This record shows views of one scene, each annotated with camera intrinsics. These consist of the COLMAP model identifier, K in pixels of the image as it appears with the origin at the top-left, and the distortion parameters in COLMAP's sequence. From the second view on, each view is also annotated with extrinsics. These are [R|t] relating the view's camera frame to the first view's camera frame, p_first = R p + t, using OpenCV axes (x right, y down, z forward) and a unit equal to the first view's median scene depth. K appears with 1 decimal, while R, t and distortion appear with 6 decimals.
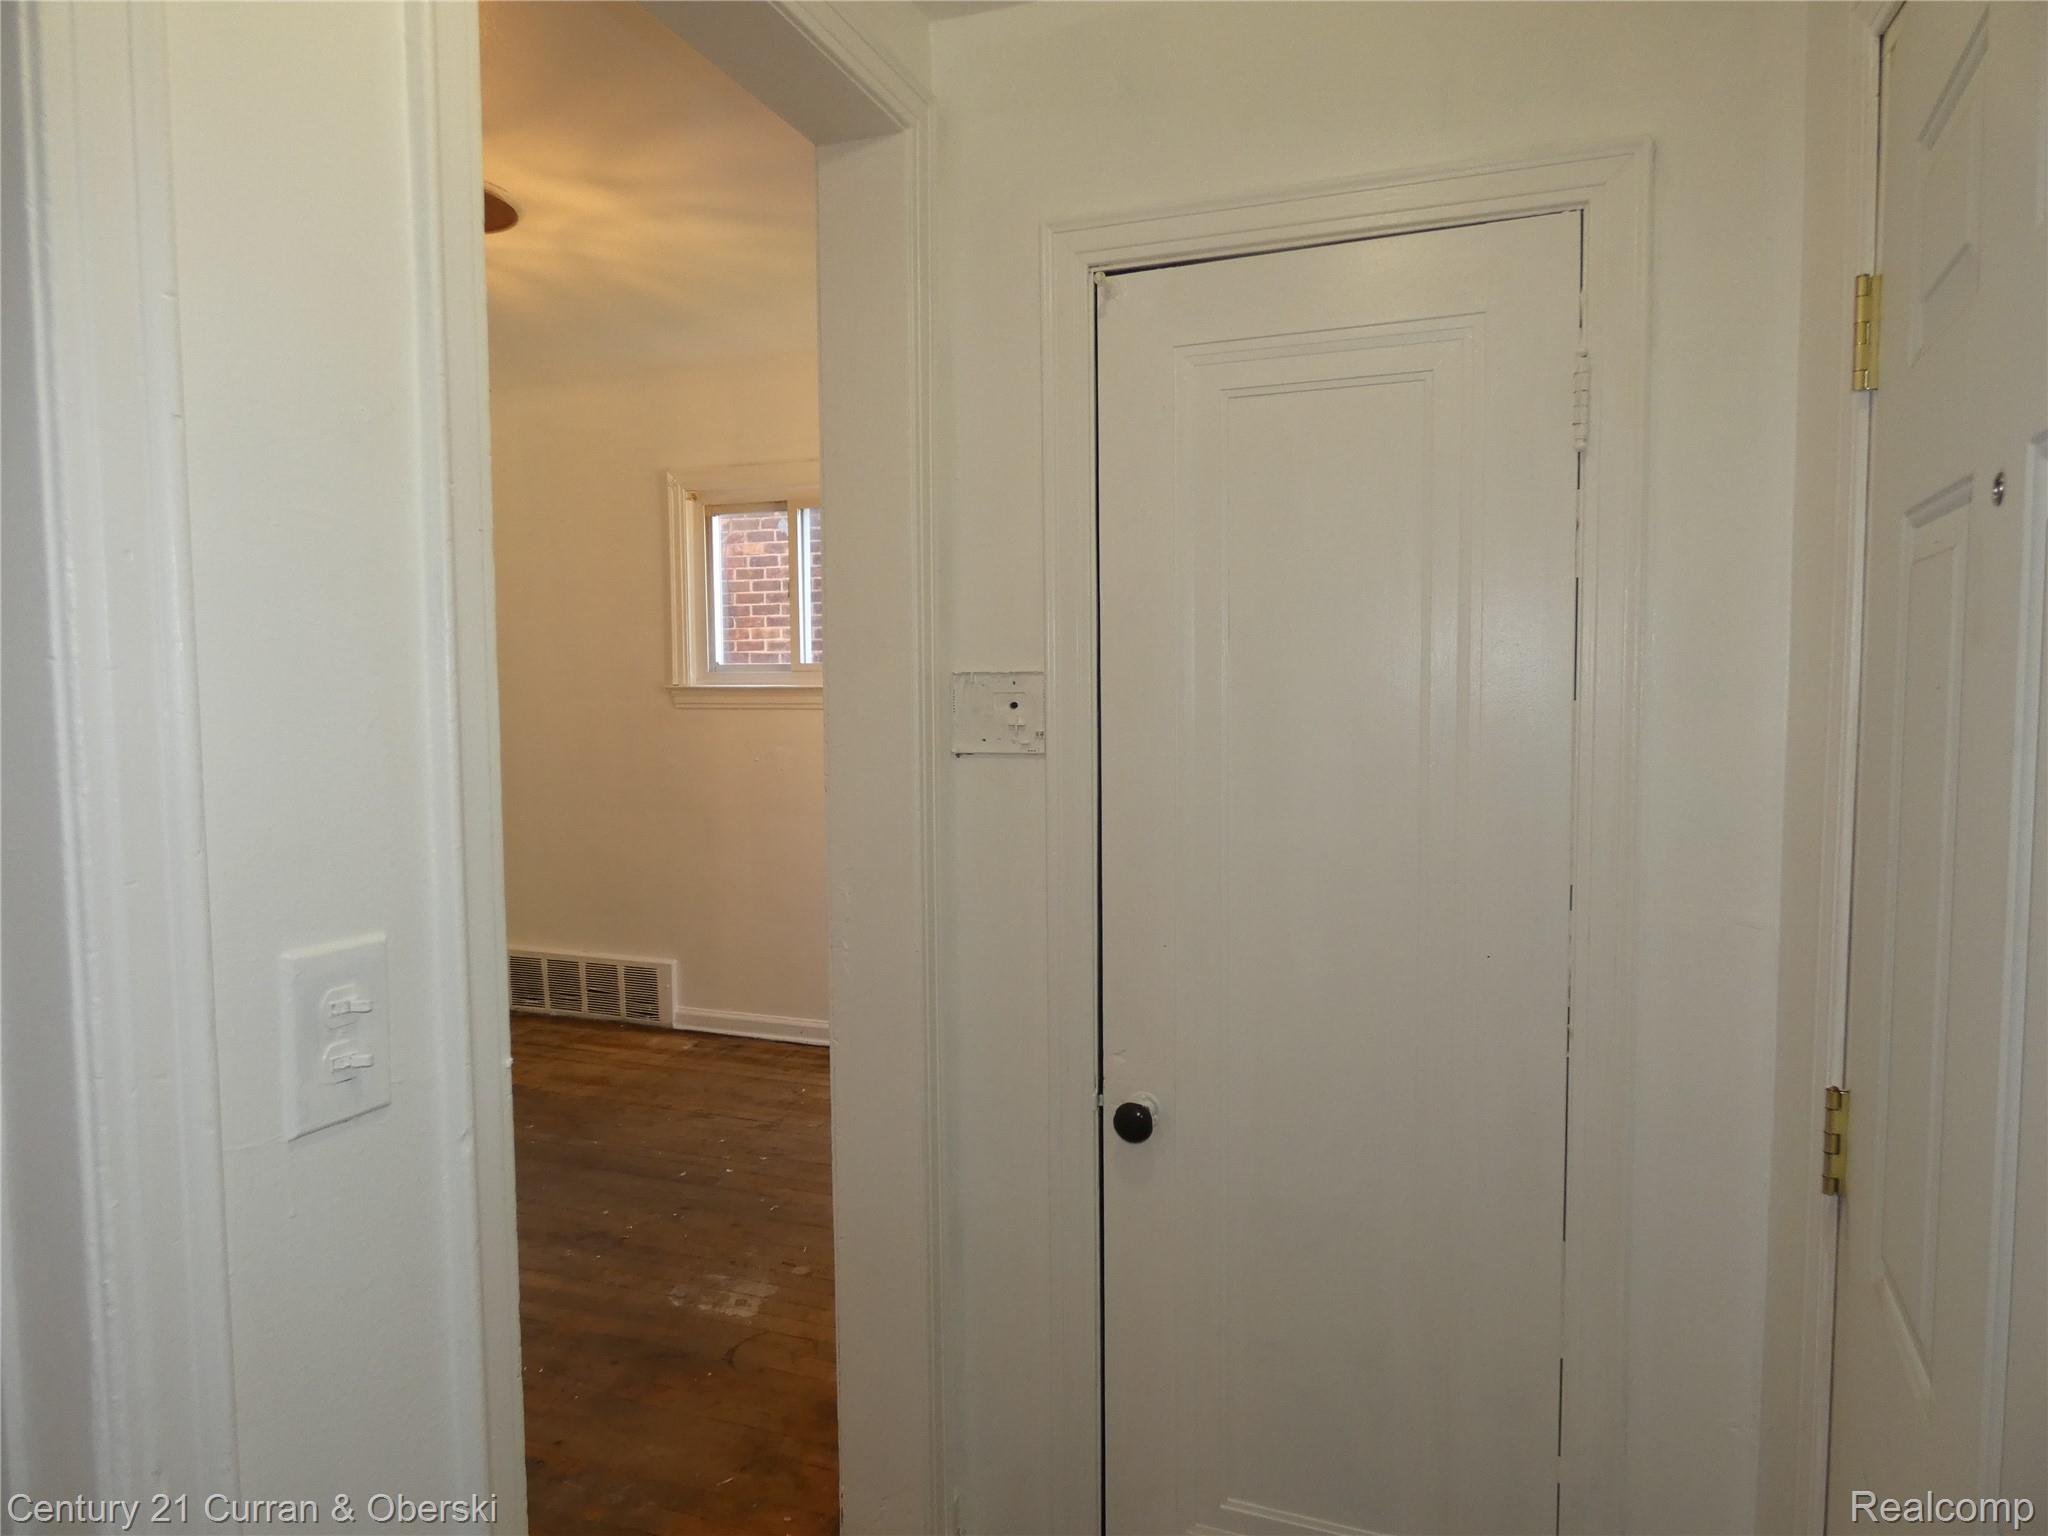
lens RADIAL K [[1221.4, 0, 1021.6], [0, 1221.4, 765.6], [0, 0, 1]] dist [0.001273, 0.000557]
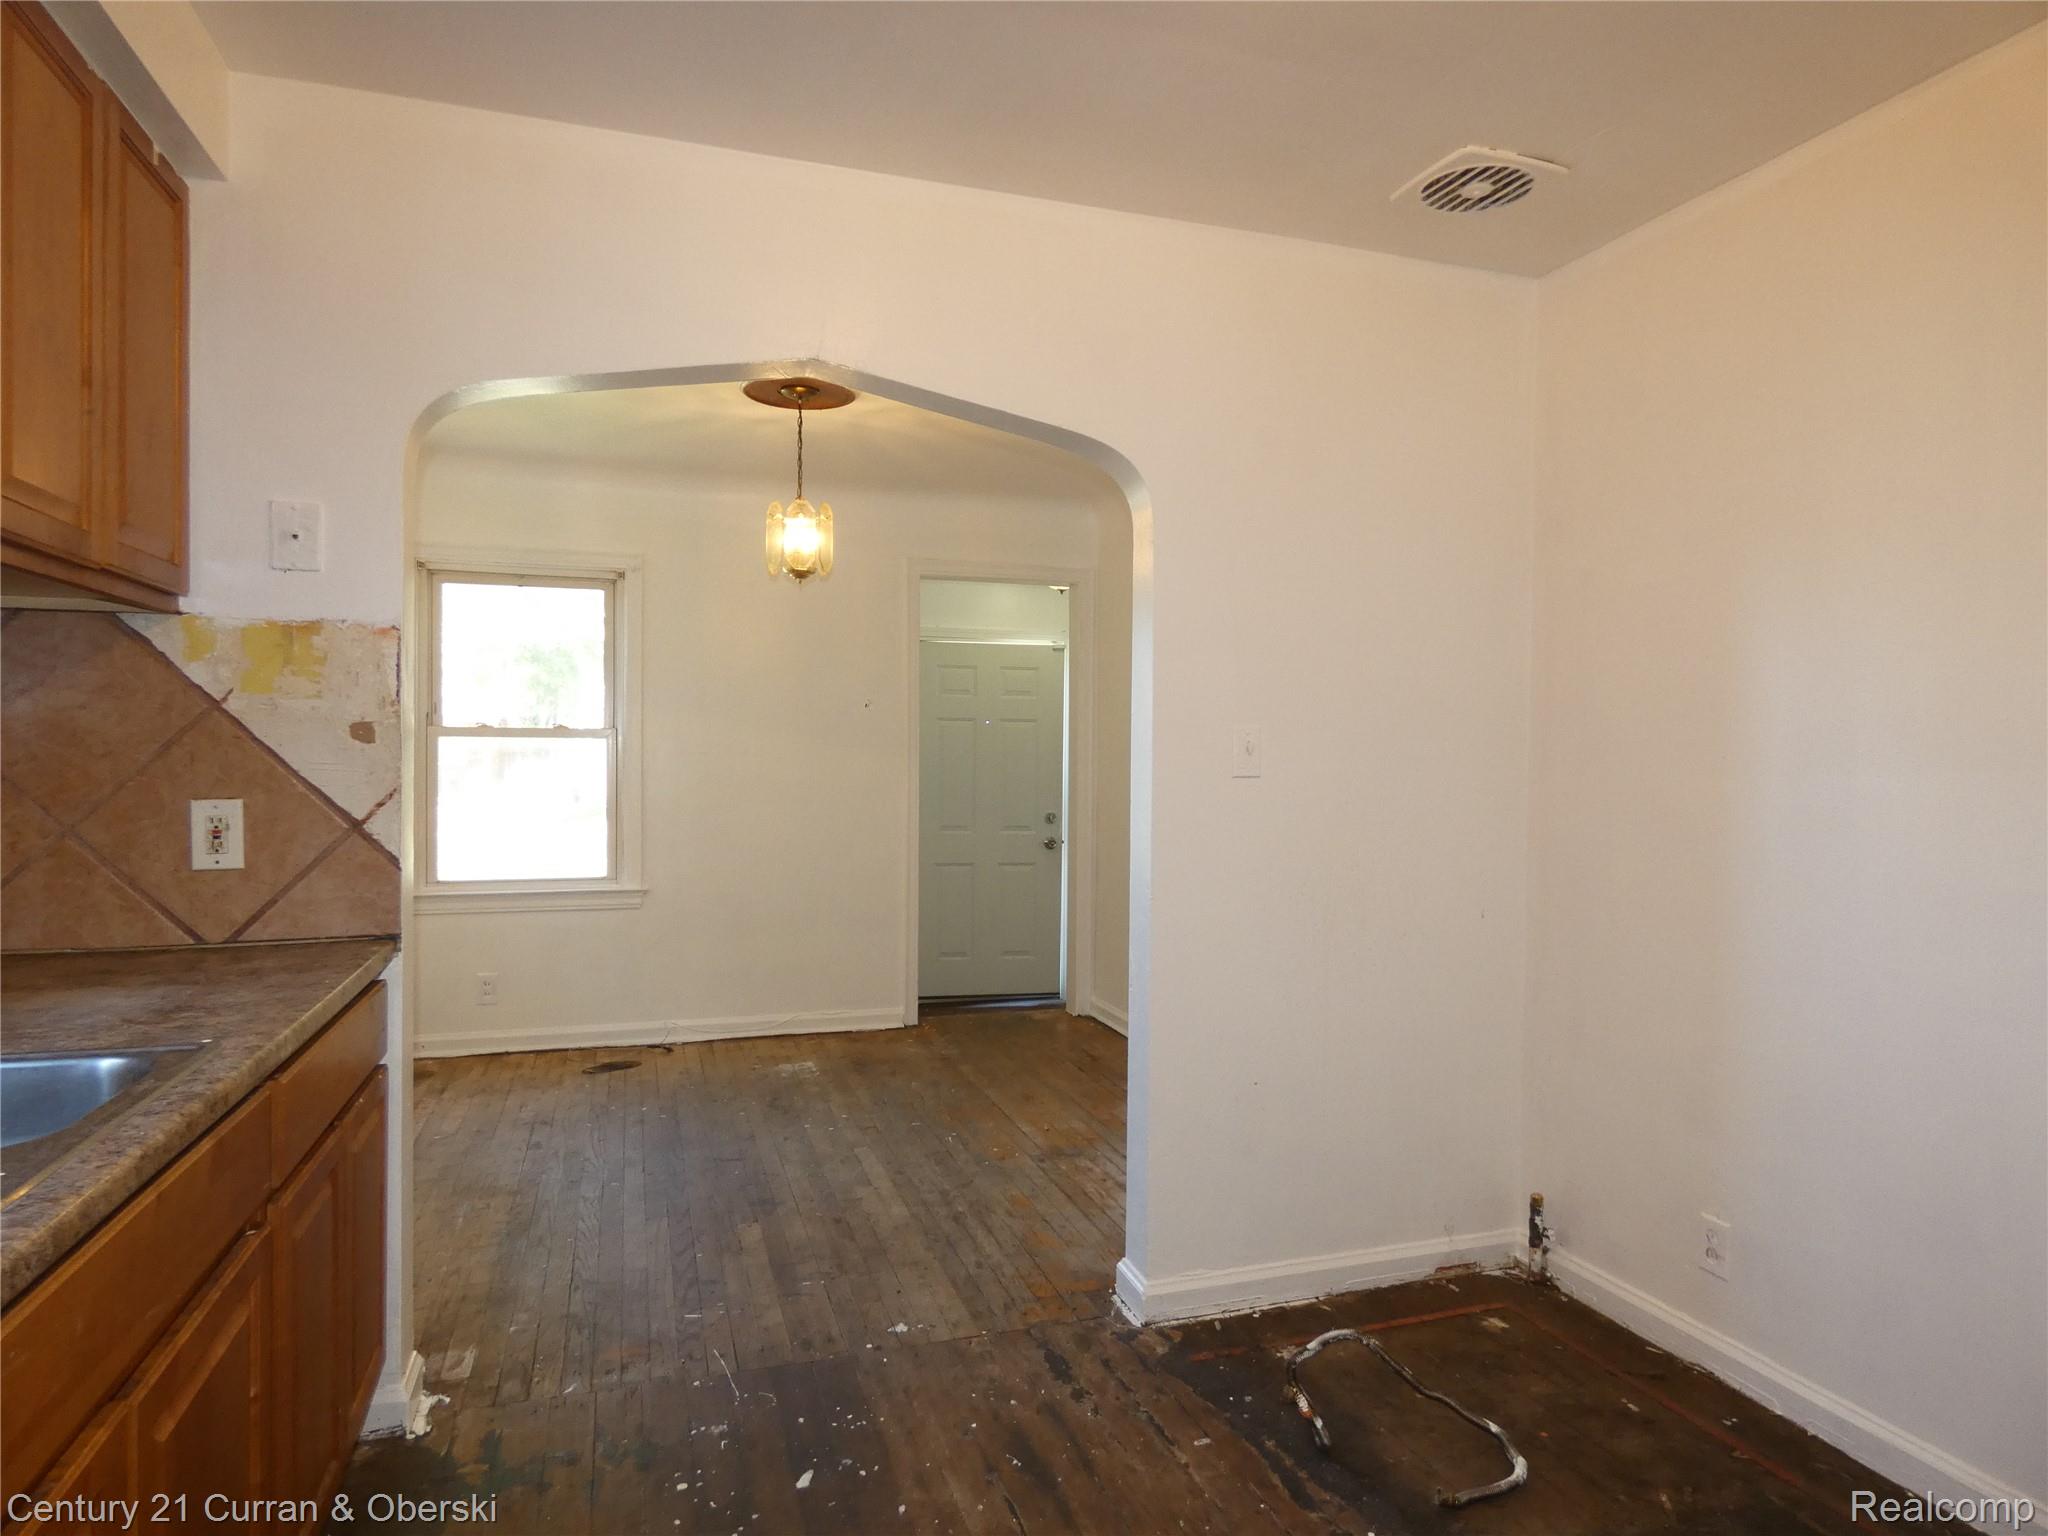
lens RADIAL K [[1224.0, 0, 1024.0], [0, 1224.0, 768.0], [0, 0, 1]] dist [-0.000242, -0.000326]
pose [[-0.617567, -0.006520, 0.786492, -0.637644], [0.049770, 0.997638, 0.047350, -0.030098], [-0.784942, 0.068385, -0.615783, 0.617191]]
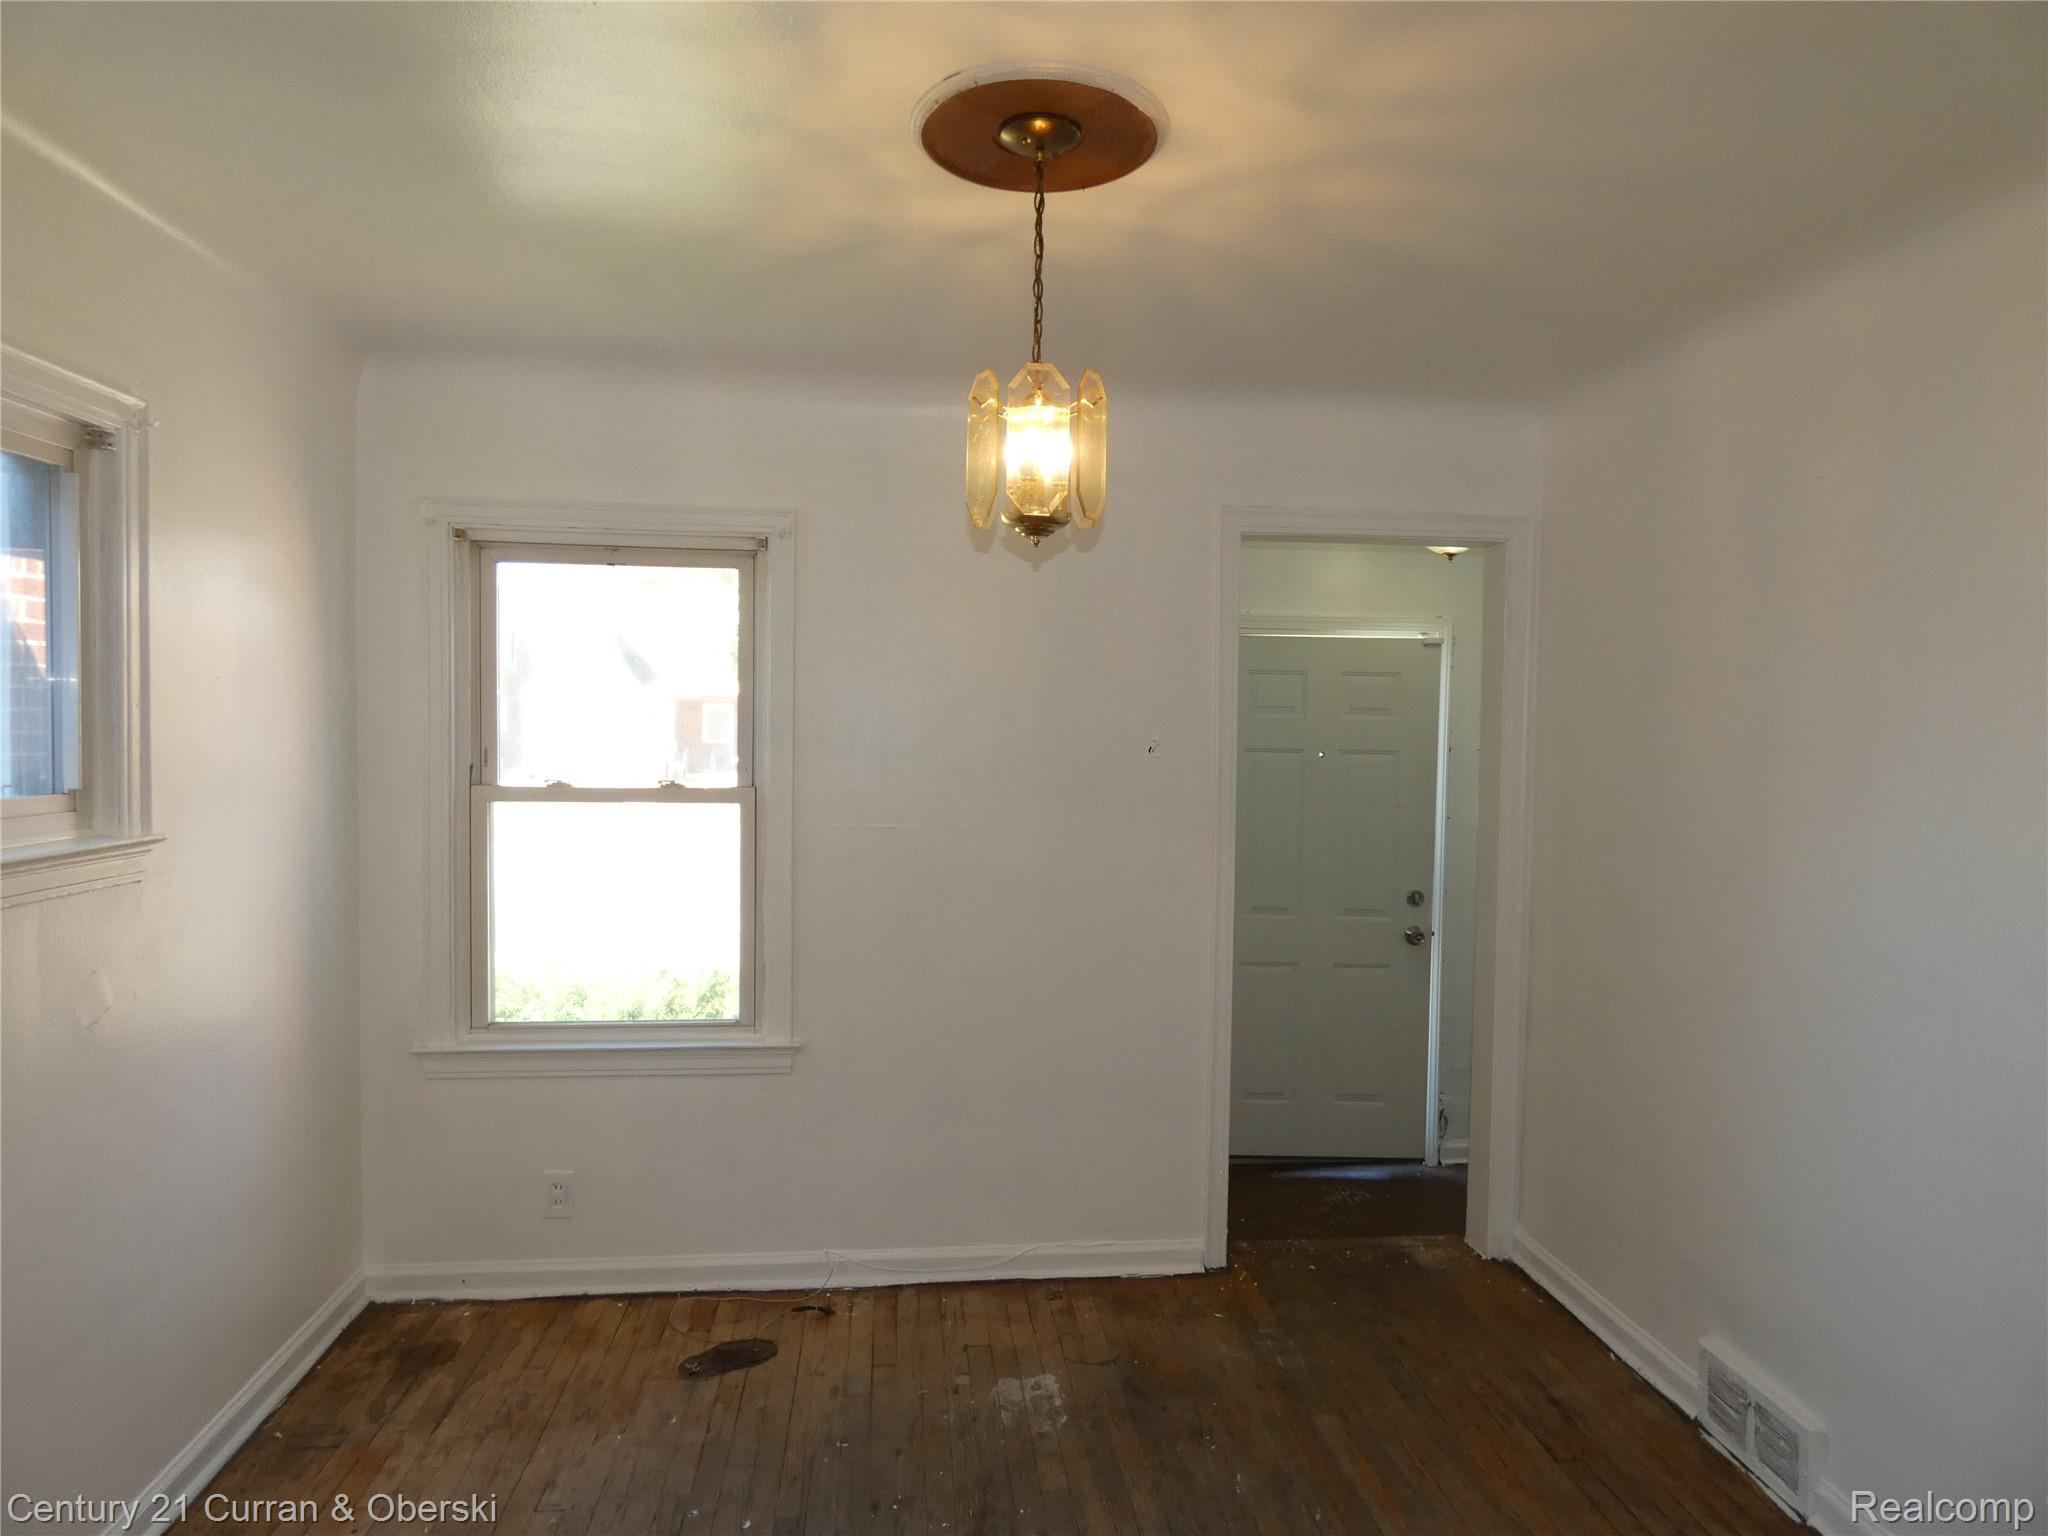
lens RADIAL K [[1221.4, 0, 1021.6], [0, 1221.4, 765.6], [0, 0, 1]] dist [0.001273, 0.000557]
pose [[-0.440401, -0.030806, 0.897273, -0.392643], [0.047992, 0.997174, 0.057792, -0.058569], [-0.896518, 0.068514, -0.437678, 0.480990]]
